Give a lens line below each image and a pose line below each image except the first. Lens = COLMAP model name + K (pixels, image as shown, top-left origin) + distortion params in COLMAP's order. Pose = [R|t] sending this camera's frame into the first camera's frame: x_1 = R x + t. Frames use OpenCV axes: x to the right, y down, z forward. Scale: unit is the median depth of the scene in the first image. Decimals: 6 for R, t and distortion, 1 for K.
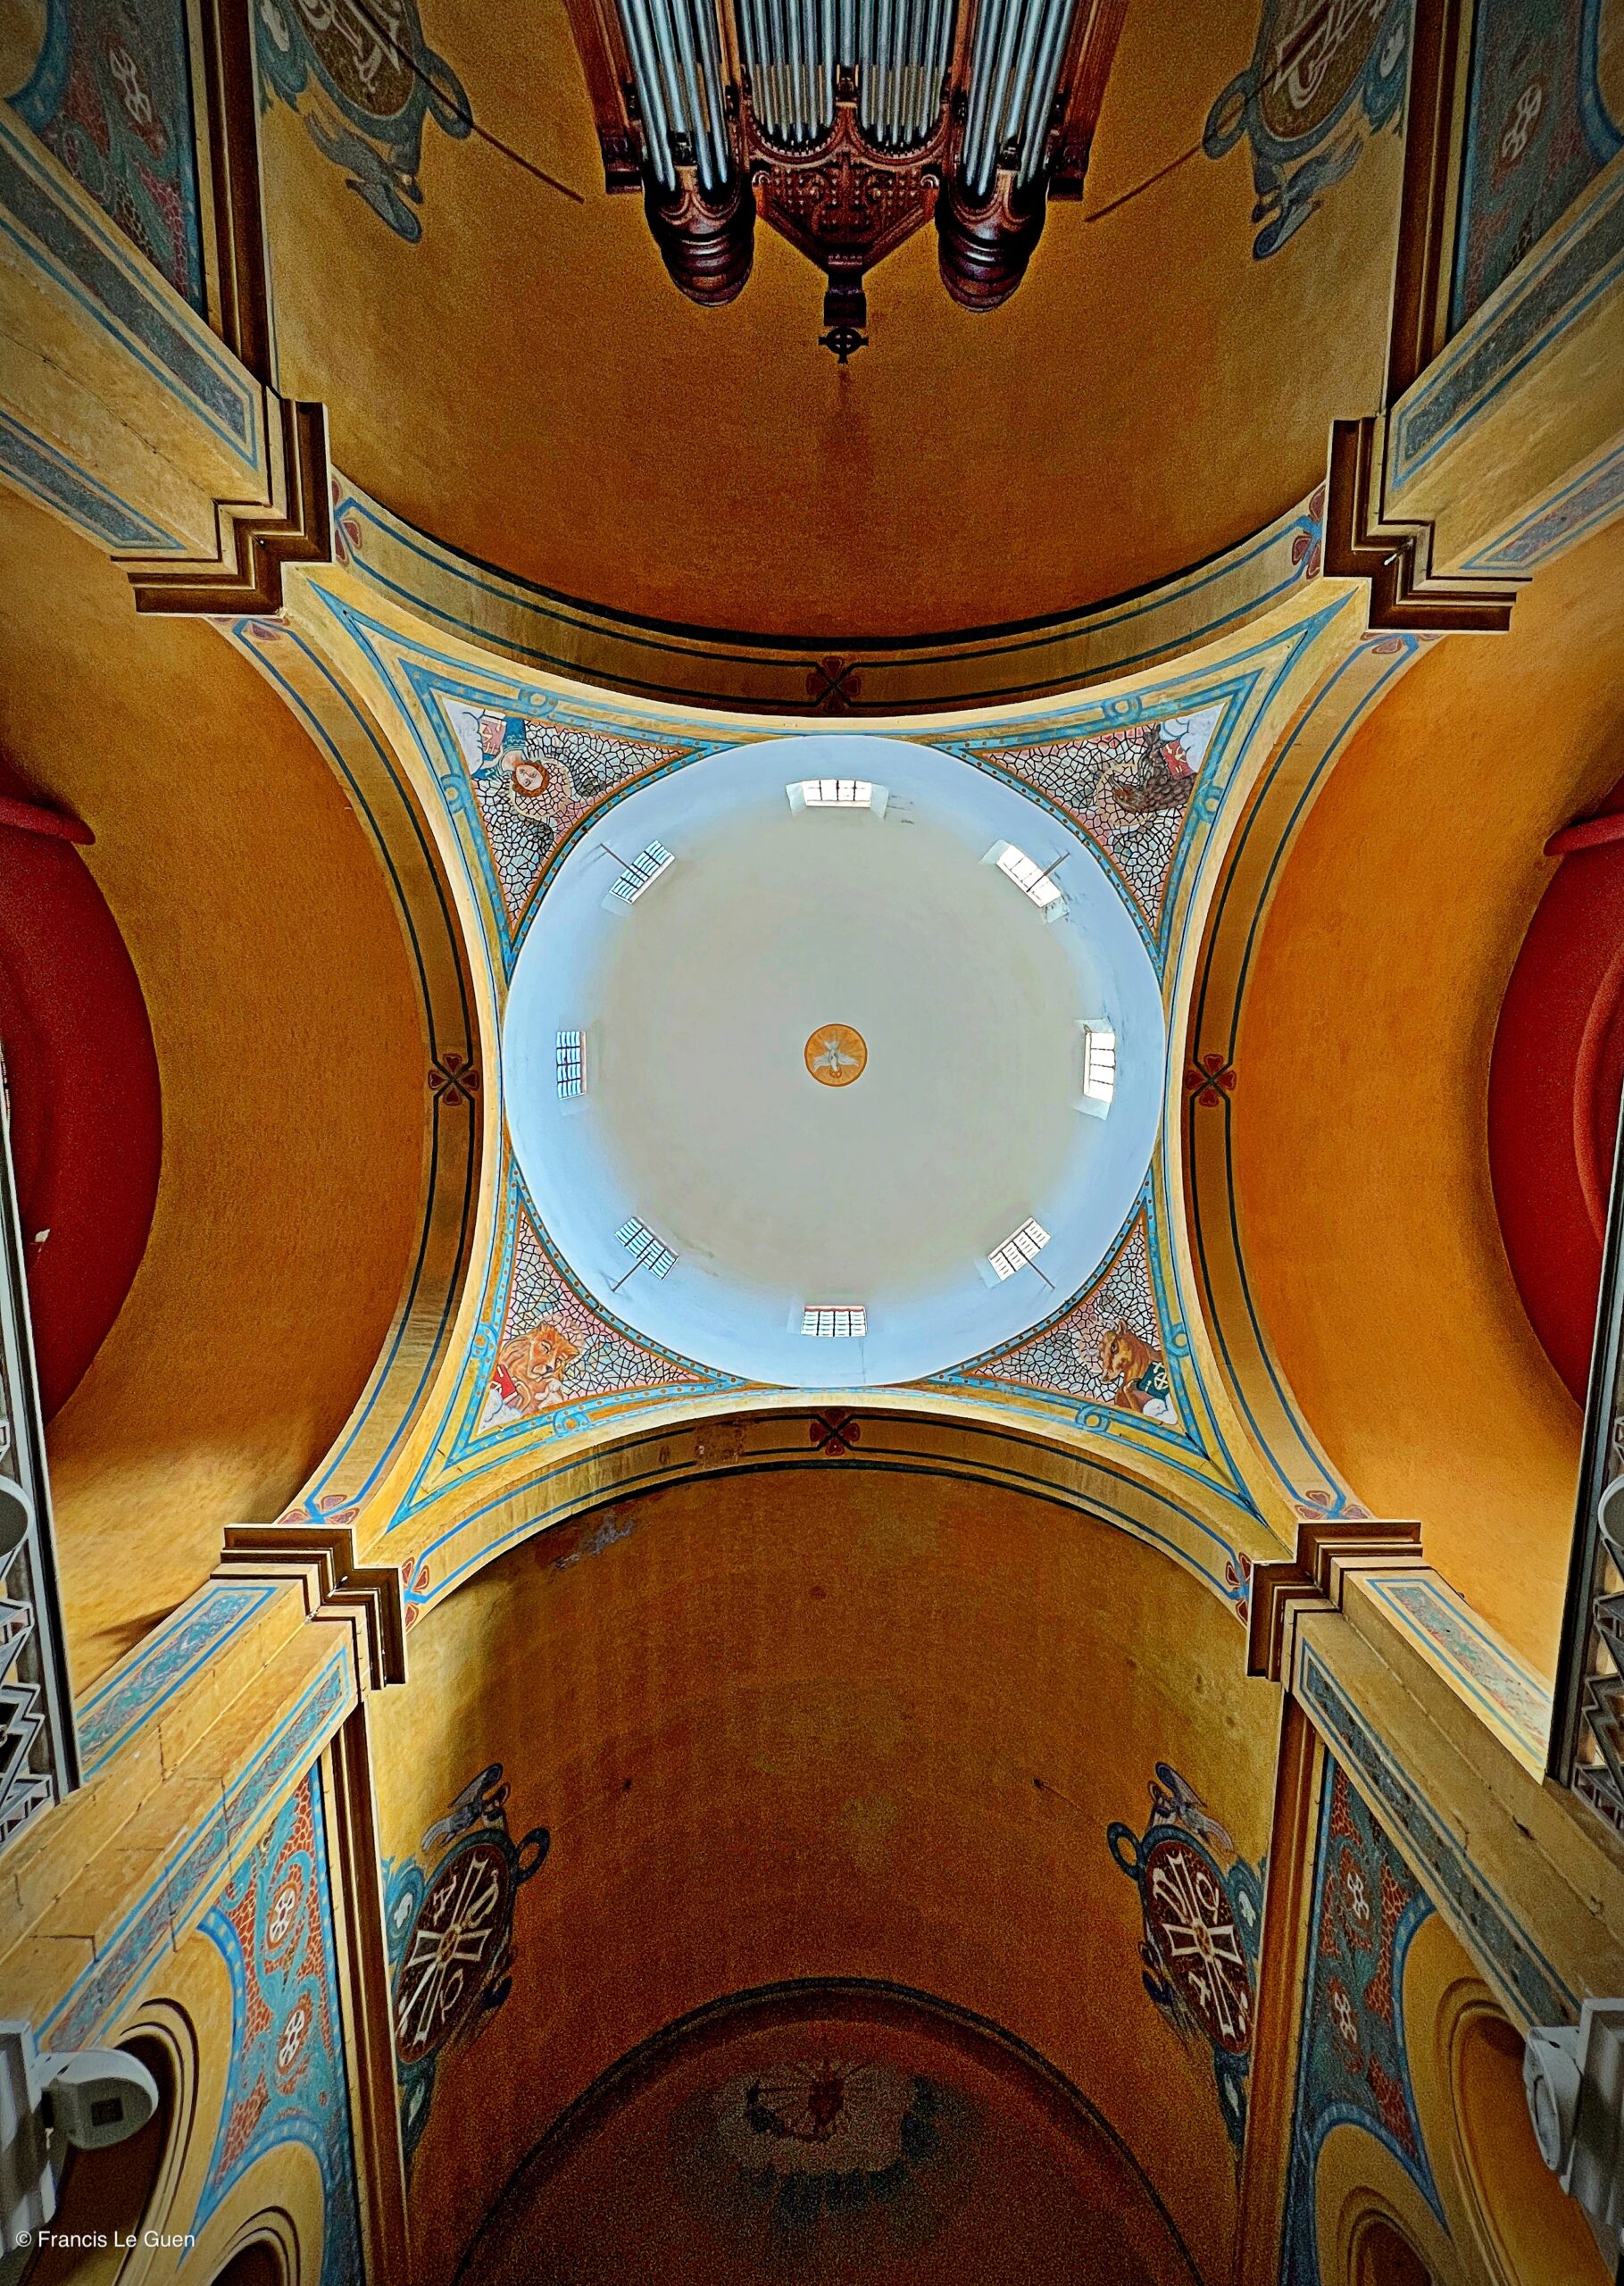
lens RADIAL K [[912.9, 0, 857.1], [0, 912.9, 1145.7], [0, 0, 1]] dist [0.000446, 0.000160]
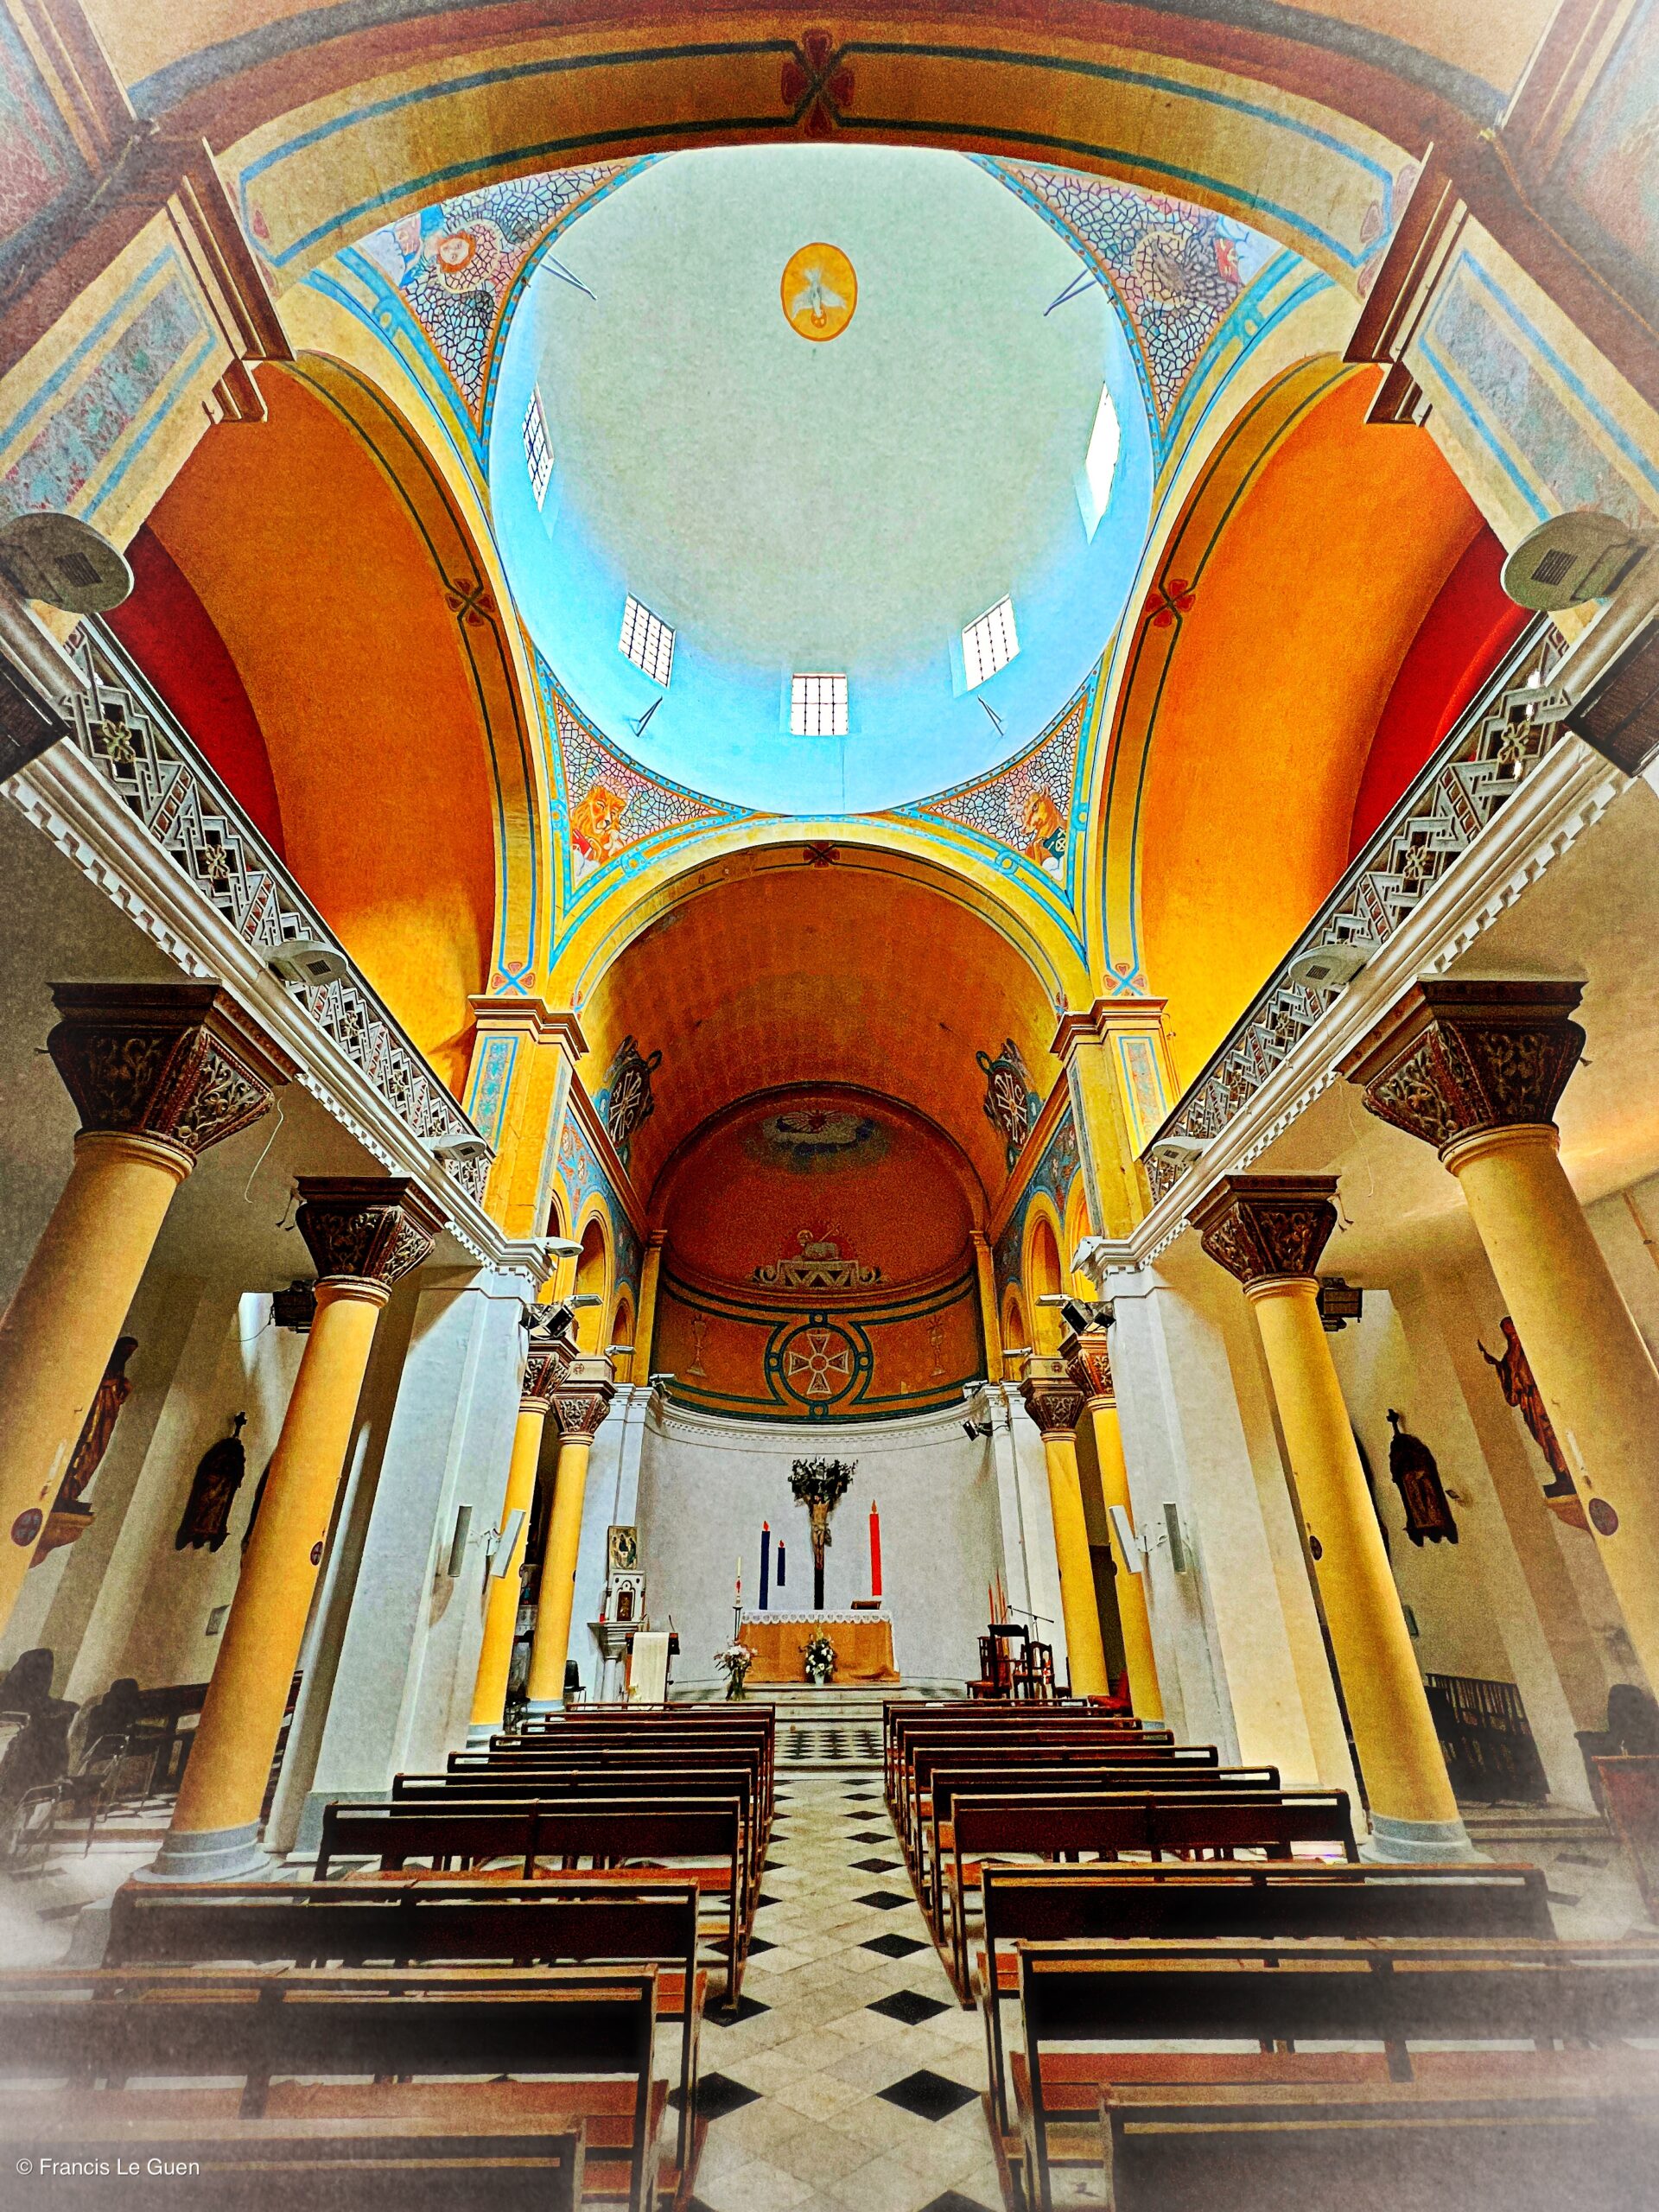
lens RADIAL K [[886.2, 0, 829.5], [0, 886.2, 1106.0], [0, 0, 1]] dist [-0.000503, -0.000040]
pose [[0.999898, 0.013676, -0.004189, -0.001310], [-0.004771, 0.594989, 0.803719, -0.566568], [0.013484, -0.803617, 0.594994, -0.104488]]
